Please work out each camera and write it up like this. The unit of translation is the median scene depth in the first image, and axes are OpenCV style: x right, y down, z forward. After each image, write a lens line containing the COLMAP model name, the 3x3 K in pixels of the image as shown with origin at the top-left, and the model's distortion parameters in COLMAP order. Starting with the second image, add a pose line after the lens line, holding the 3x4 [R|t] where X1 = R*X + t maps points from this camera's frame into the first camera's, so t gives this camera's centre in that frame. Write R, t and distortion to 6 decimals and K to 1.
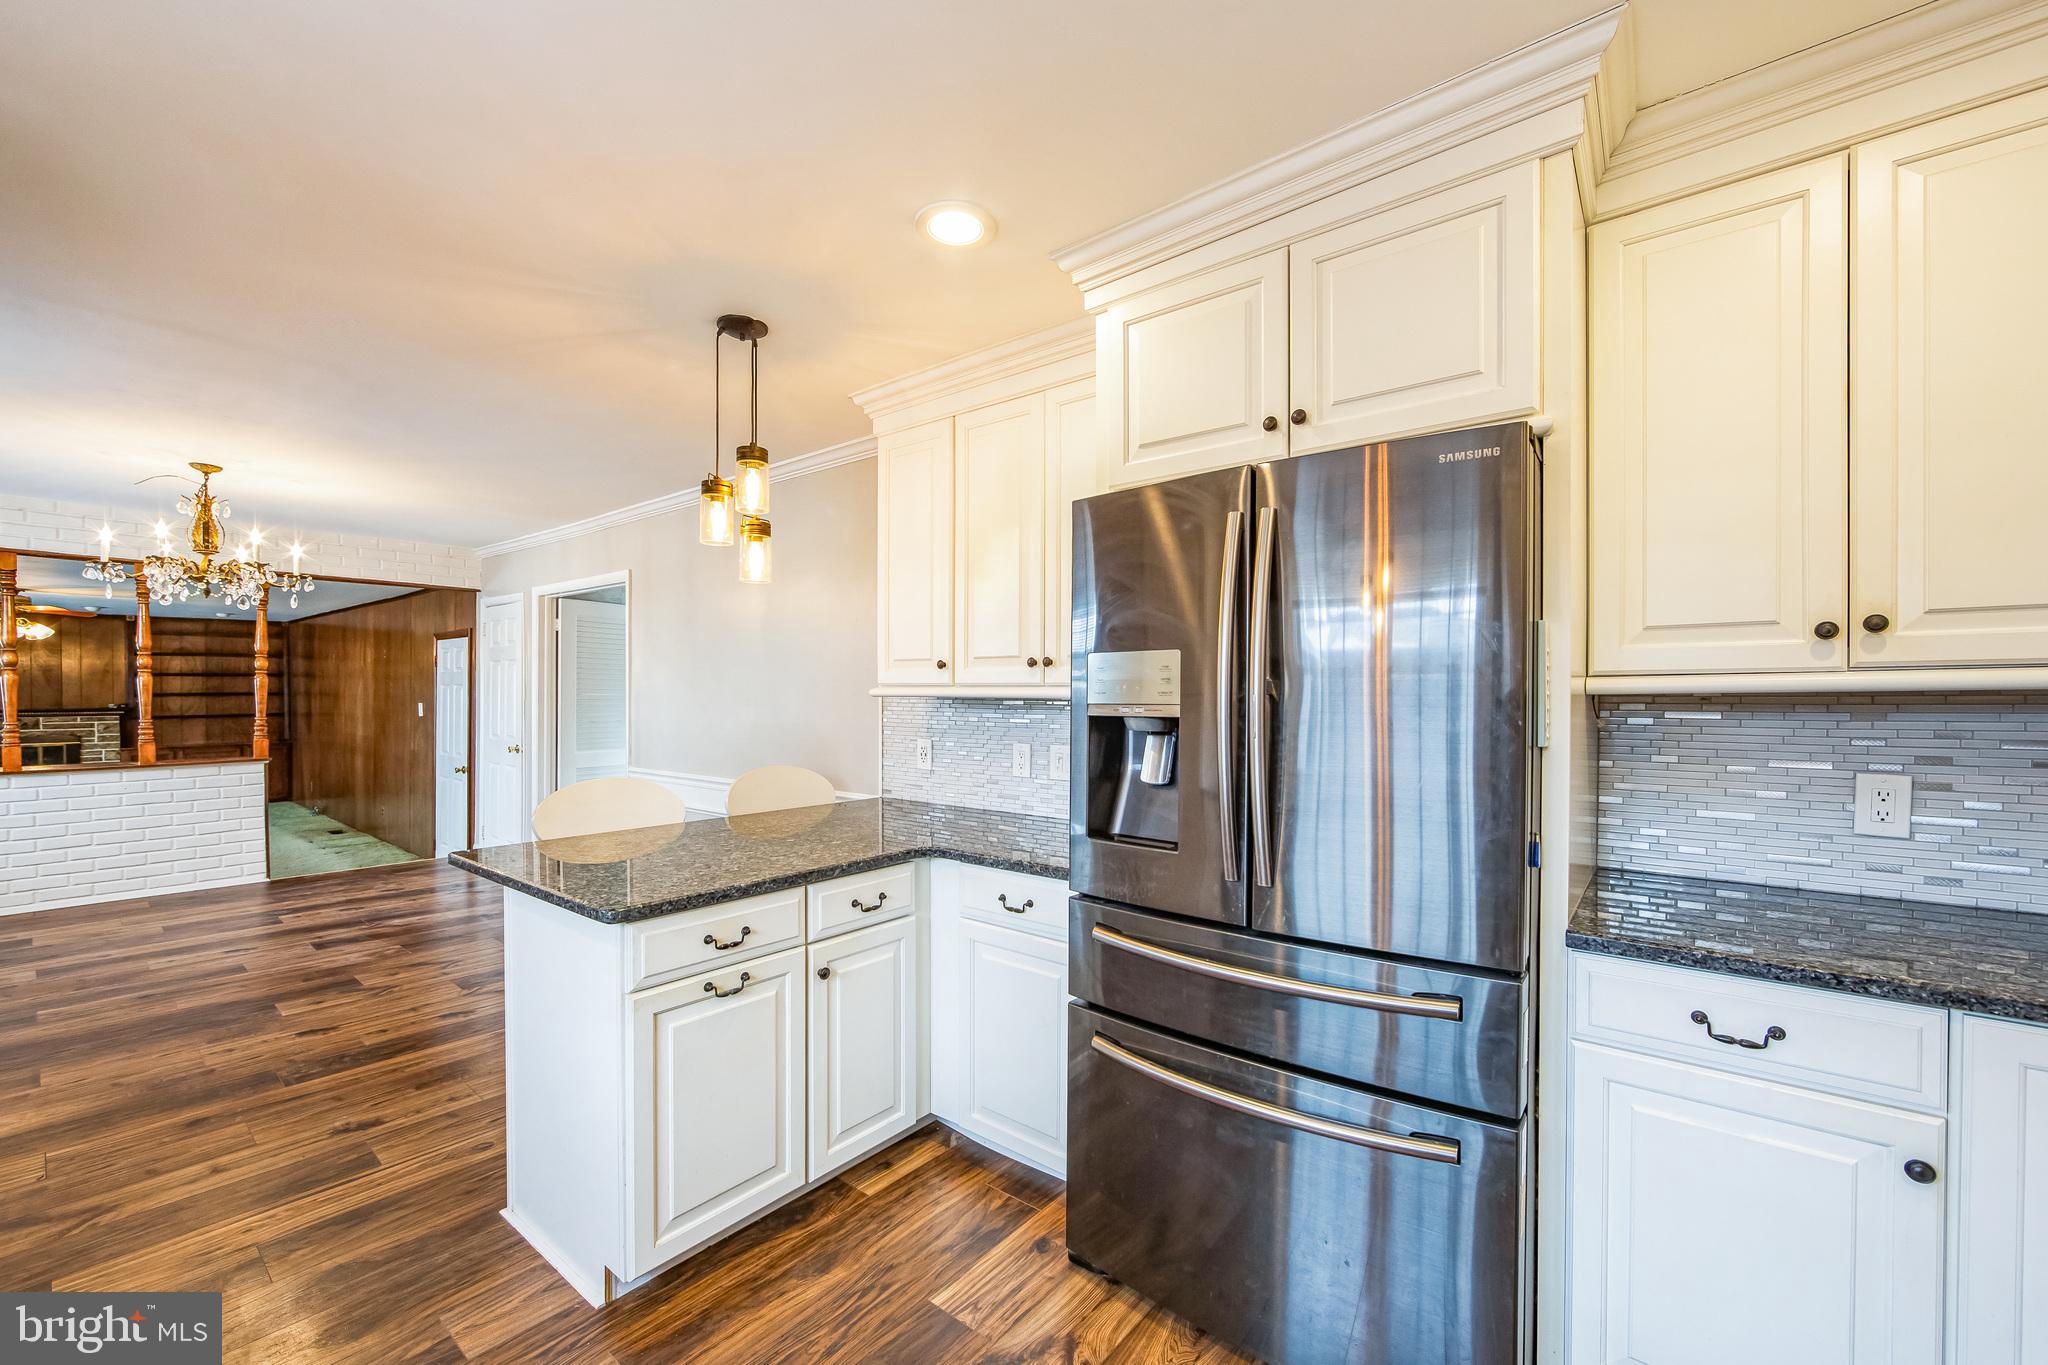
lens RADIAL K [[808.4, 0, 1033.5], [0, 808.4, 699.4], [0, 0, 1]] dist [-0.011063, 0.000870]
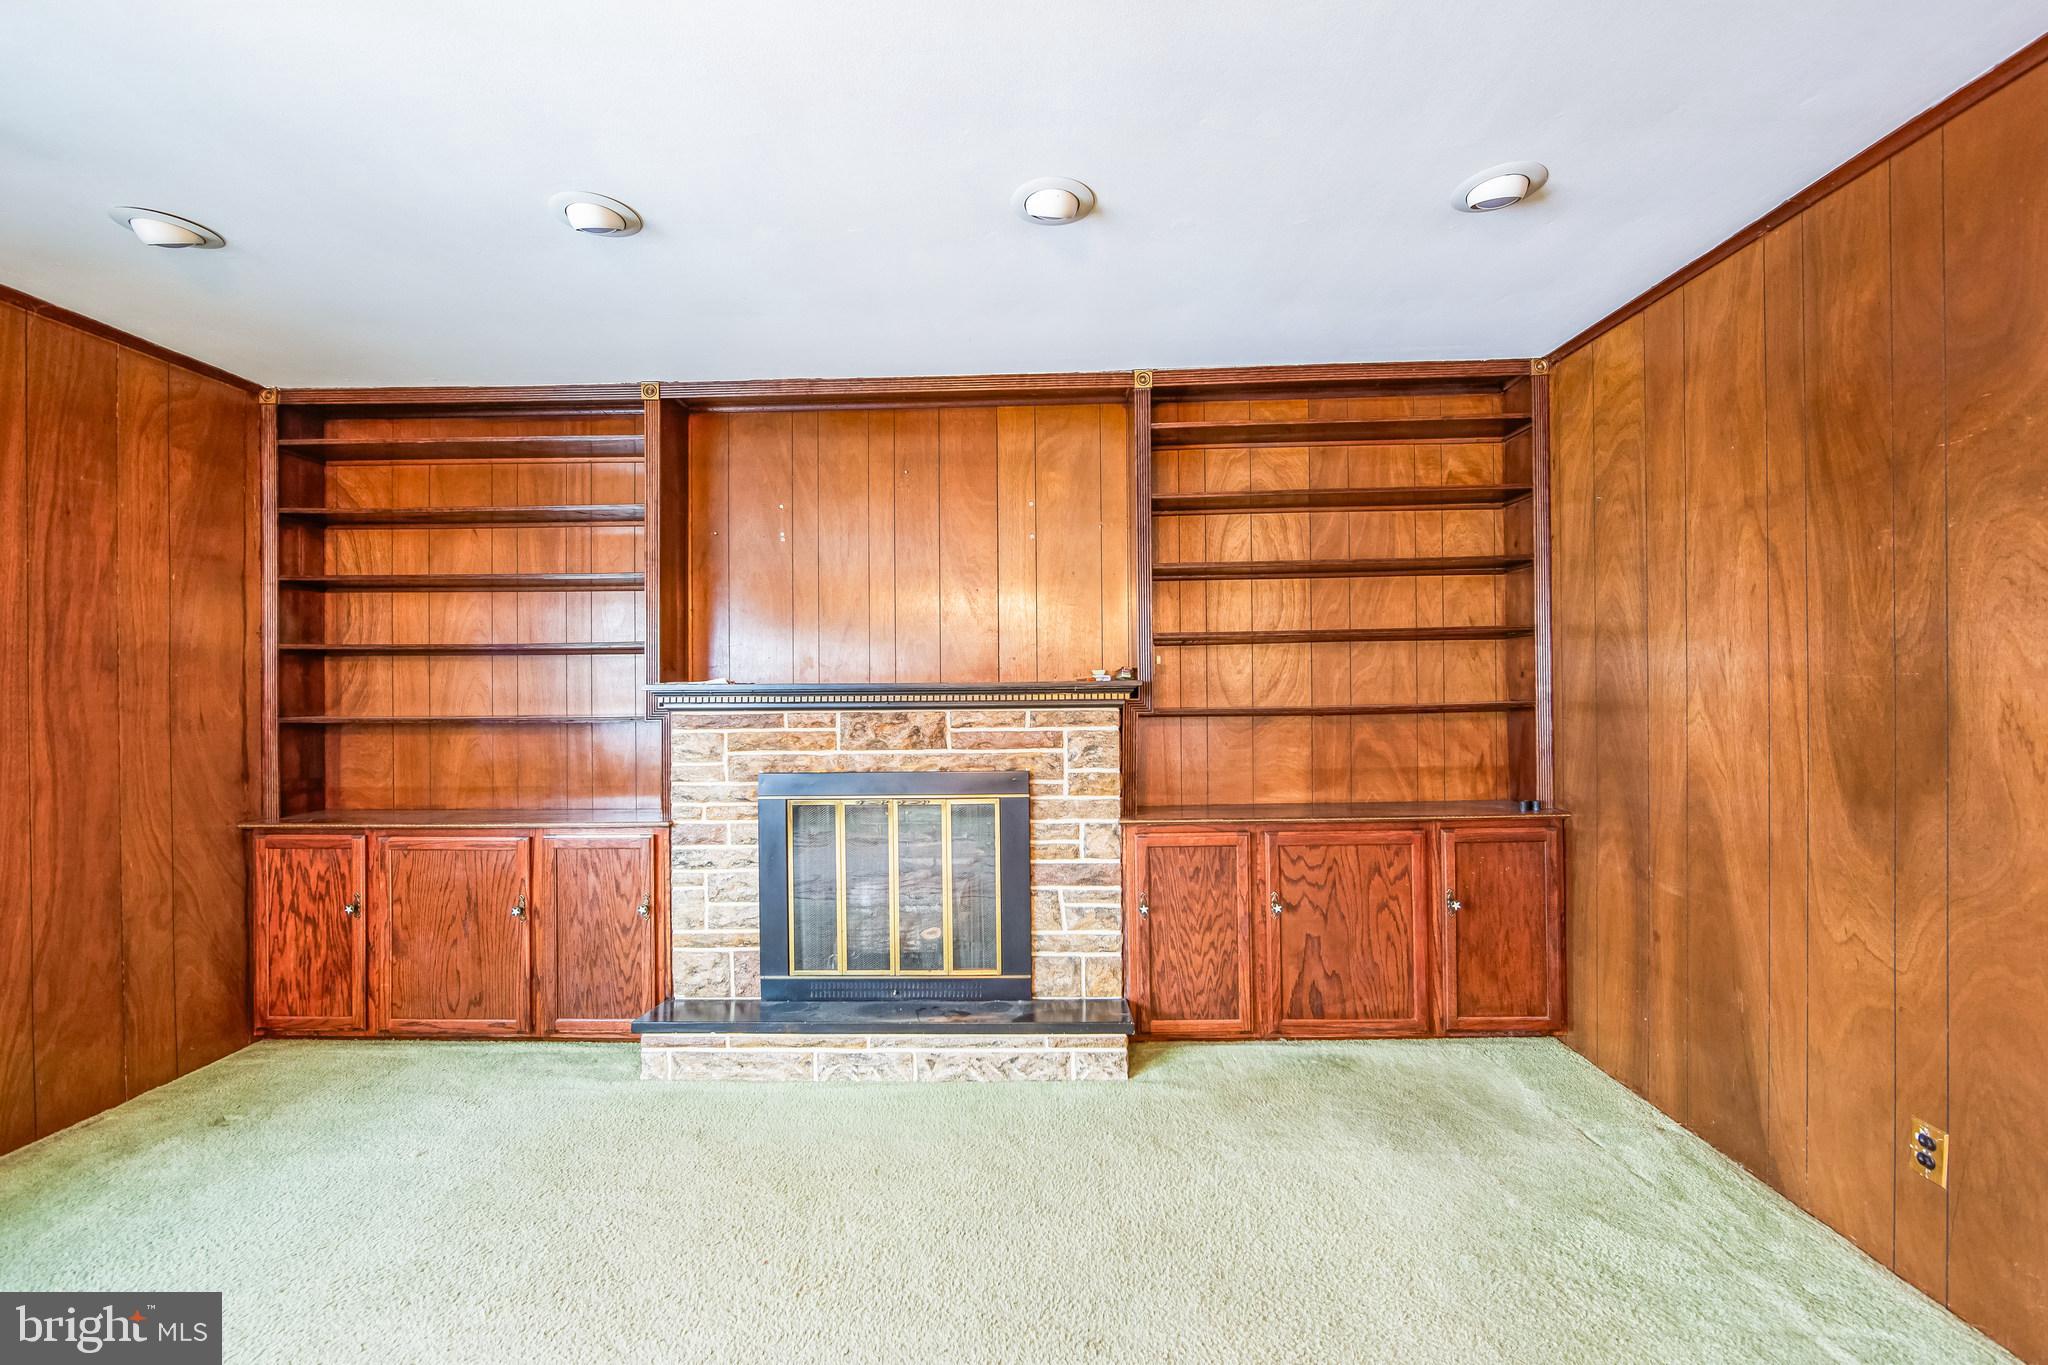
lens RADIAL K [[808.4, 0, 1026.7], [0, 808.4, 683.2], [0, 0, 1]] dist [-0.011063, 0.000870]
pose [[0.599859, -0.008825, -0.800057, -0.930721], [0.003020, 0.999957, -0.008766, 0.013882], [0.800100, 0.002842, 0.599860, 0.796560]]
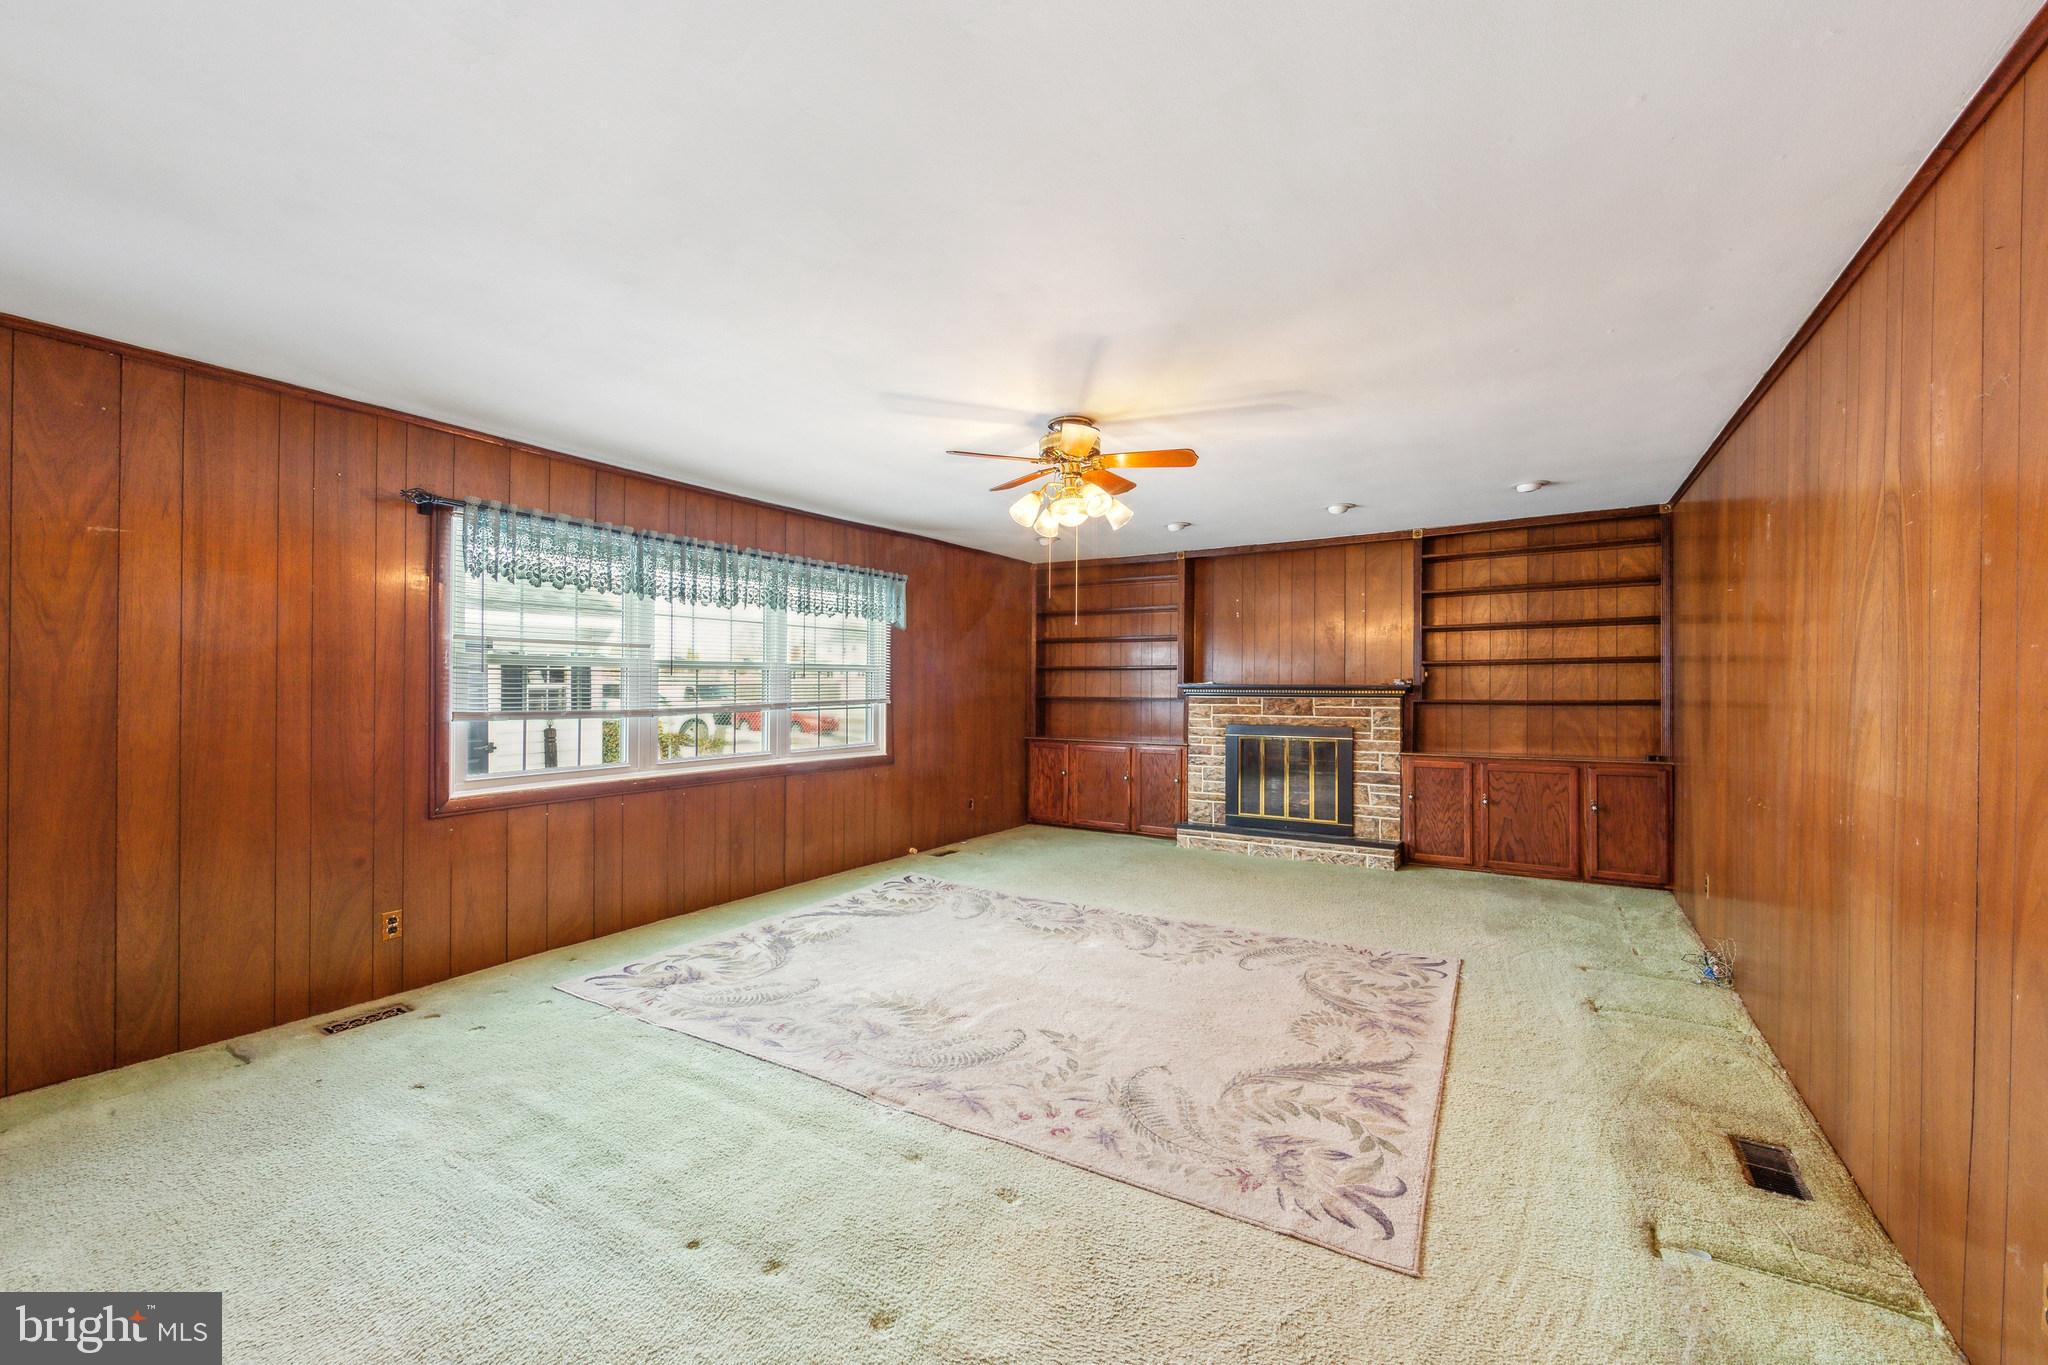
lens RADIAL K [[808.4, 0, 1030.2], [0, 808.4, 687.7], [0, 0, 1]] dist [-0.011063, 0.000870]
pose [[0.104890, 0.001659, -0.994482, -0.575533], [-0.012268, 0.999925, 0.000374, 0.015808], [0.994408, 0.012161, 0.104903, 0.662497]]
